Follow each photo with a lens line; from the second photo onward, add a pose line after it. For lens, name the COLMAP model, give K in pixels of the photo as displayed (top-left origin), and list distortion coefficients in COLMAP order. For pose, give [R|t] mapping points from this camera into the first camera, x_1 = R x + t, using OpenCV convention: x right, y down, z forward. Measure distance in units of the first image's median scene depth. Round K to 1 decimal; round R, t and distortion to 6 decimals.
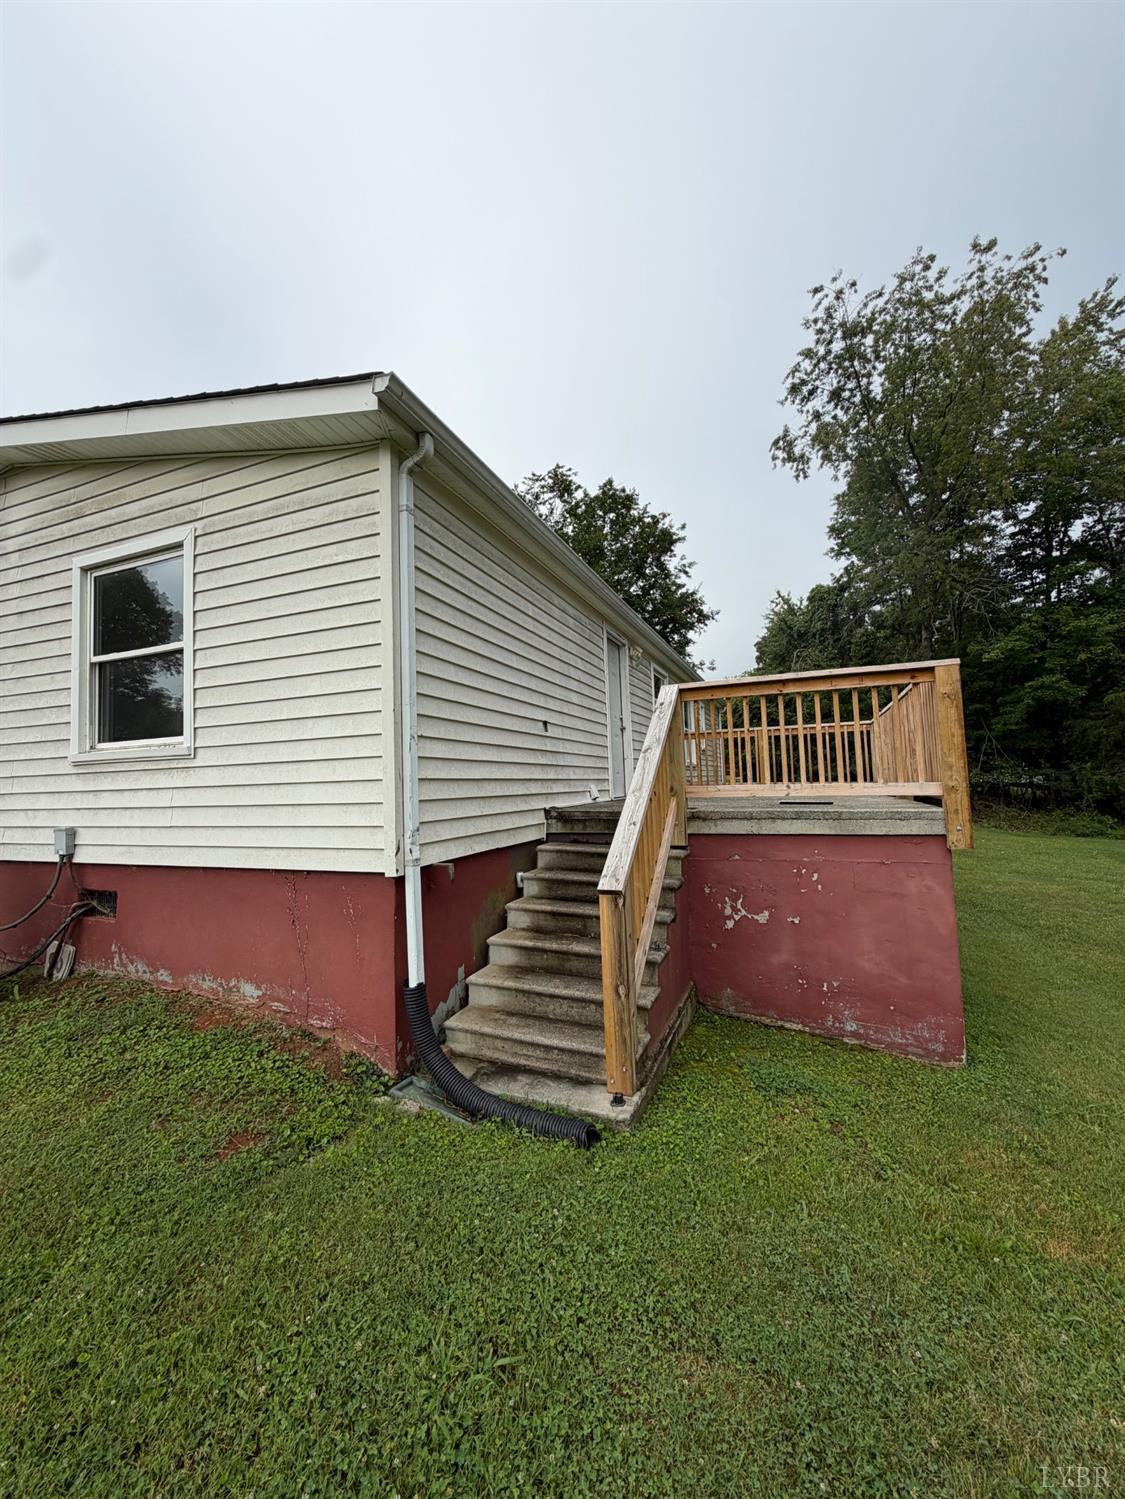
lens RADIAL K [[595.7, 0, 560.1], [0, 595.7, 745.6], [0, 0, 1]] dist [-0.000538, -0.000456]
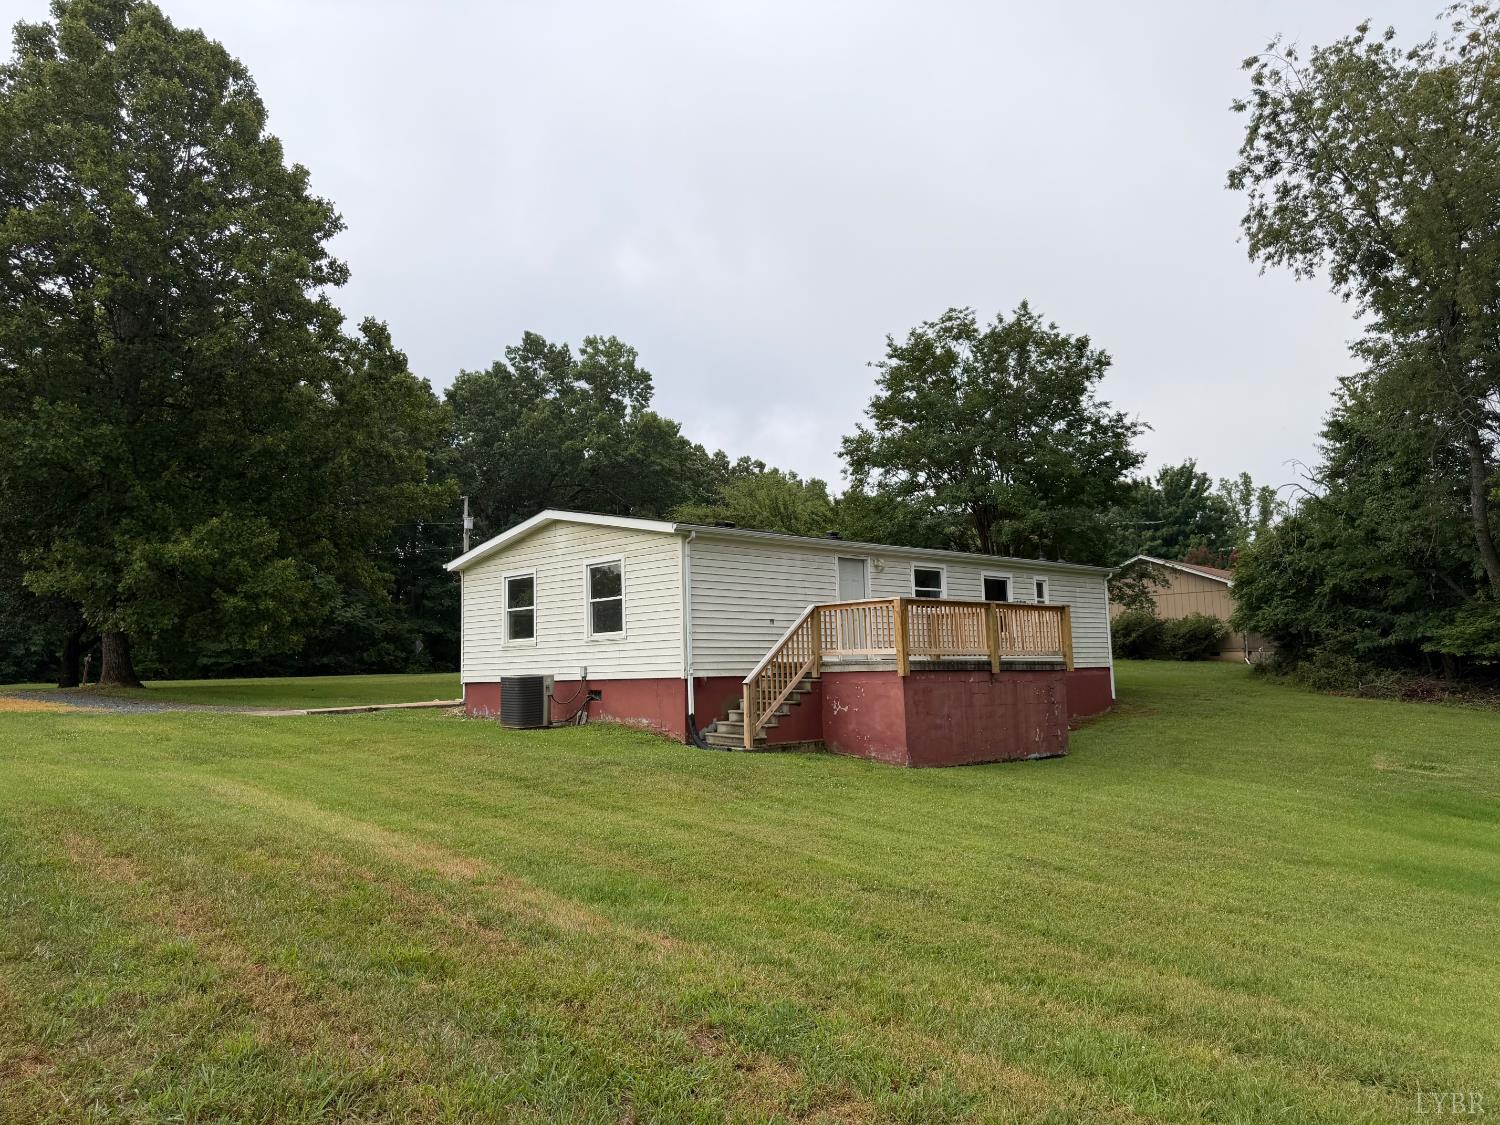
lens RADIAL K [[1044.9, 0, 746.7], [0, 1044.9, 572.6], [0, 0, 1]] dist [0.140363, -0.203686]
pose [[0.912135, -0.030148, -0.408780, 1.716597], [0.022608, 0.999474, -0.023266, -0.149072], [0.409266, 0.011980, 0.912336, -2.913707]]
